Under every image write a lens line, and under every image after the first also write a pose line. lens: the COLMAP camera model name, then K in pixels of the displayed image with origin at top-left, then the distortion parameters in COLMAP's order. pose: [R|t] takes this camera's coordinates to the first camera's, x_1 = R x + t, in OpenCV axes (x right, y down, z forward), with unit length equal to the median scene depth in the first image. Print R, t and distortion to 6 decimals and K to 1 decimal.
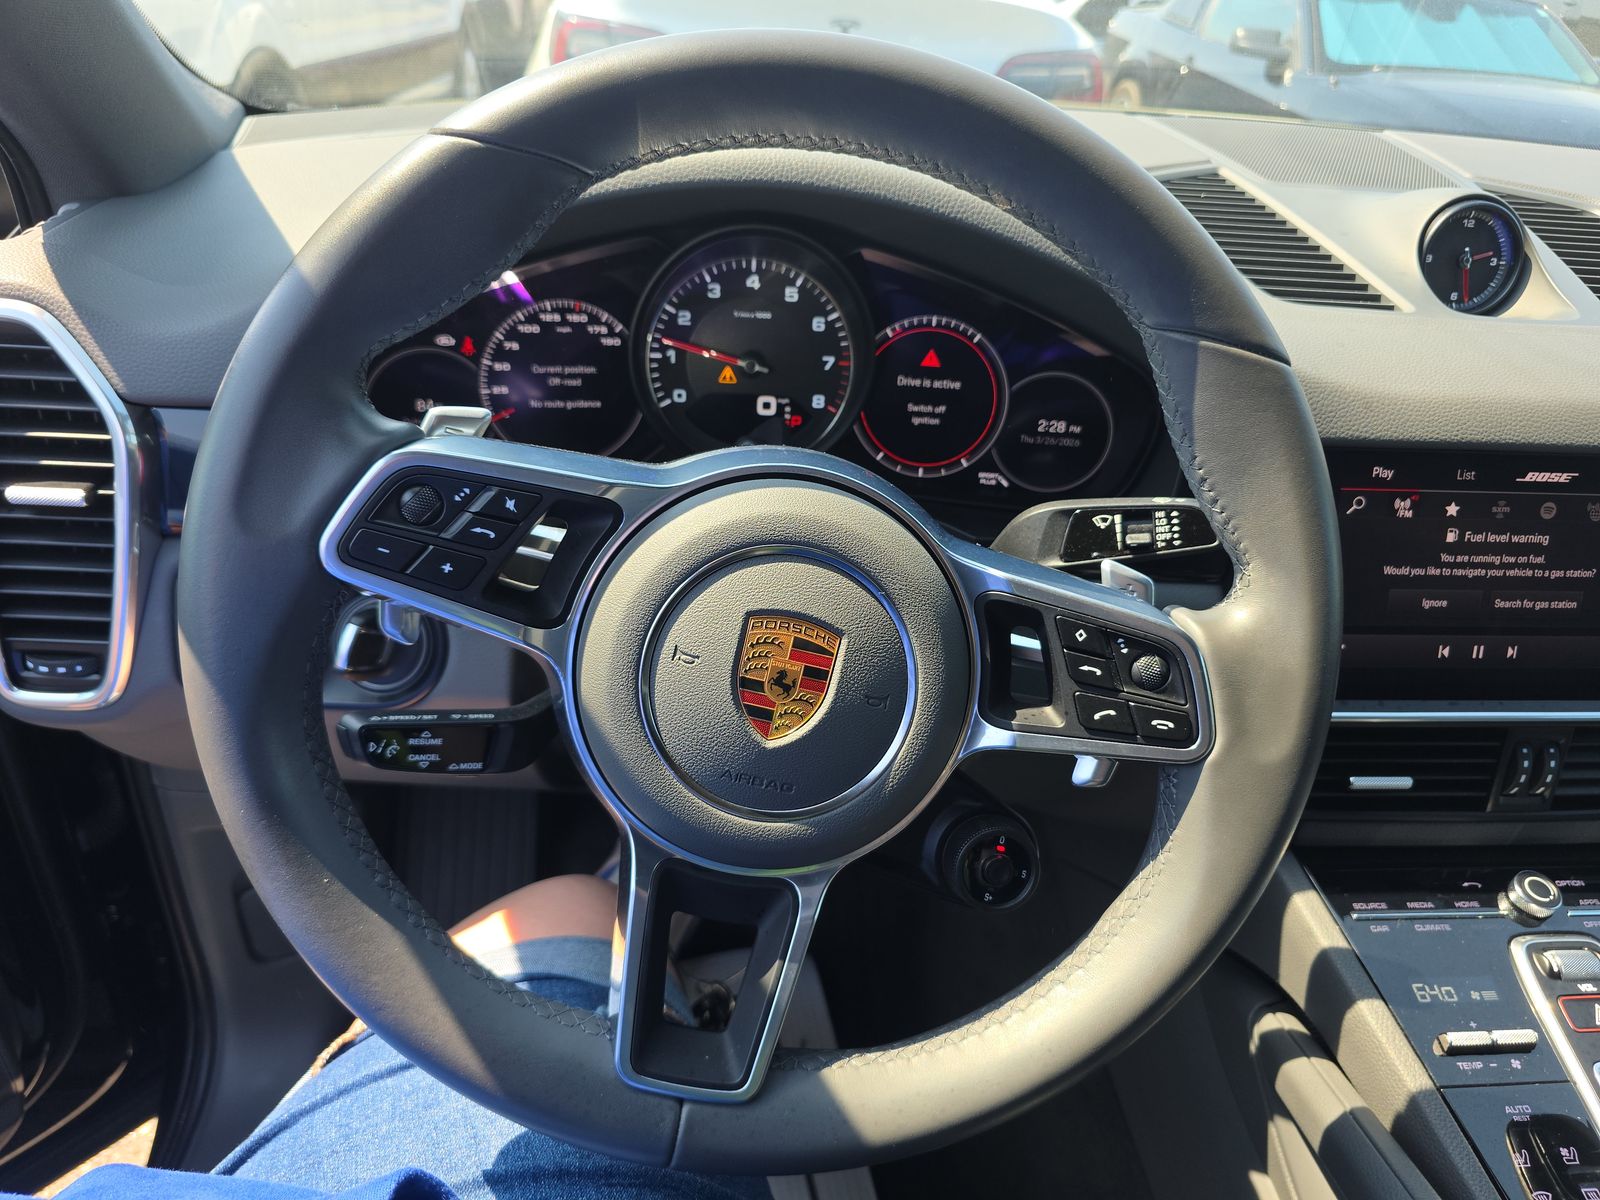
lens RADIAL K [[1074.5, 0, 799.6], [0, 1074.5, 605.6], [0, 0, 1]] dist [0.082793, -0.075546]
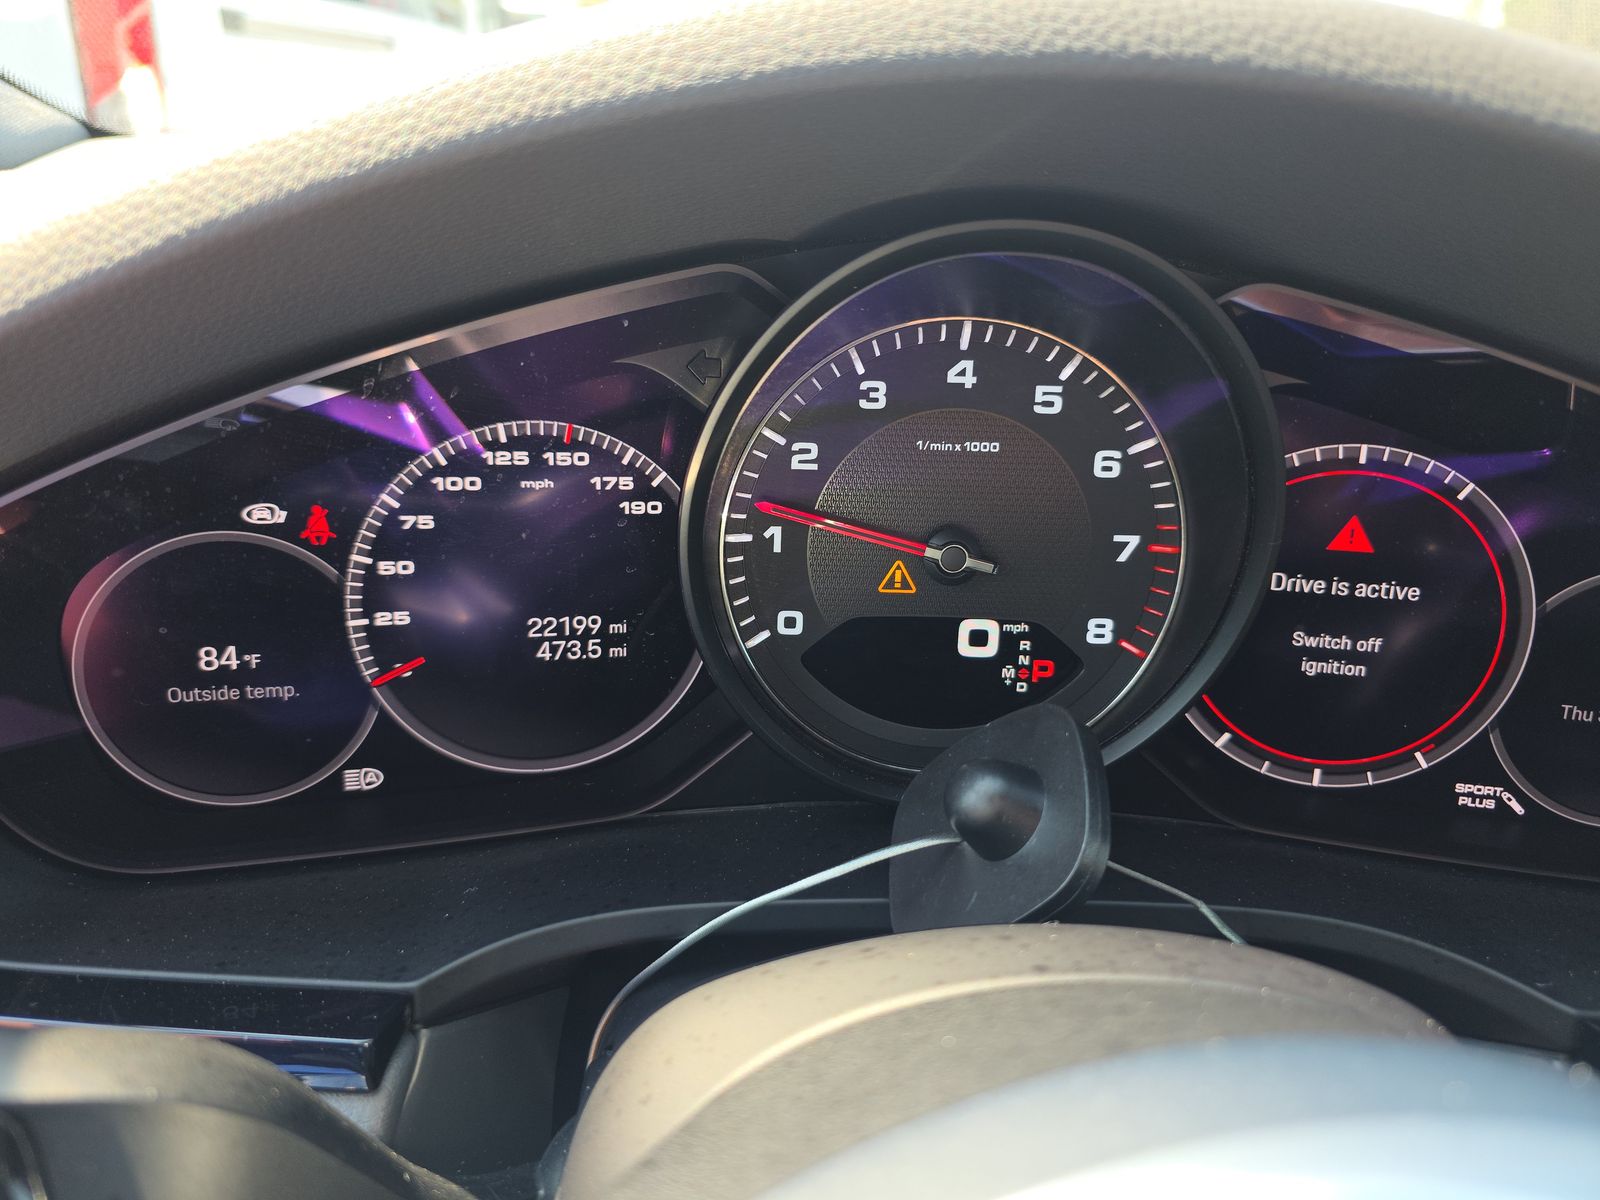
lens RADIAL K [[1062.9, 0, 790.9], [0, 1062.9, 587.3], [0, 0, 1]] dist [0.057222, -0.088931]
pose [[0.998289, -0.003105, -0.058397, -0.085822], [-0.003796, 0.993043, -0.117690, -0.158435], [0.058356, 0.117711, 0.991332, 0.565200]]
